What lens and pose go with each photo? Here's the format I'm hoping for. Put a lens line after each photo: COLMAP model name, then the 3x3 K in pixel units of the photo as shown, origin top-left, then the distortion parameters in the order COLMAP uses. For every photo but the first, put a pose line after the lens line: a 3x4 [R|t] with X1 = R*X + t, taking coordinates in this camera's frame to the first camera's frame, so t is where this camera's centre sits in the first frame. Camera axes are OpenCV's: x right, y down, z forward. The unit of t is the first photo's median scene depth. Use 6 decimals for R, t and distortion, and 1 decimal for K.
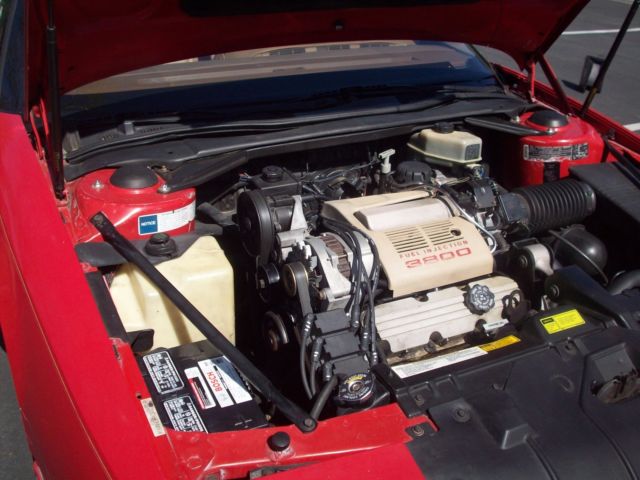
lens RADIAL K [[749.7, 0, 320.0], [0, 749.7, 240.0], [0, 0, 1]] dist [-0.138537, 0.059885]
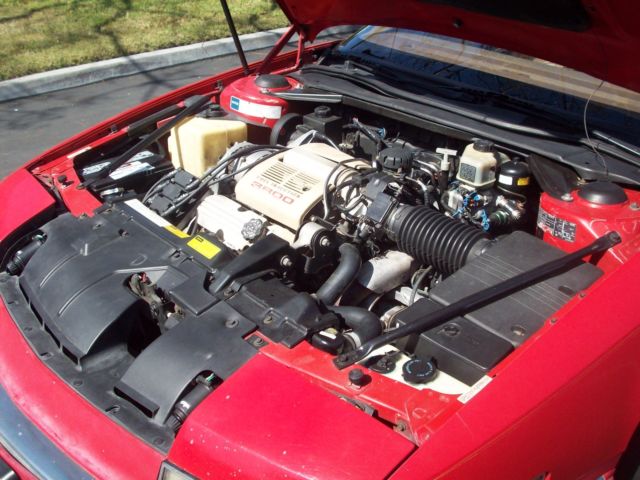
lens RADIAL K [[749.7, 0, 320.0], [0, 749.7, 240.0], [0, 0, 1]] dist [-0.138537, 0.059885]
pose [[0.251492, 0.412061, -0.875761, 0.999904], [-0.435676, 0.856183, 0.277737, -0.220783], [0.864256, 0.311699, 0.394848, 0.478911]]
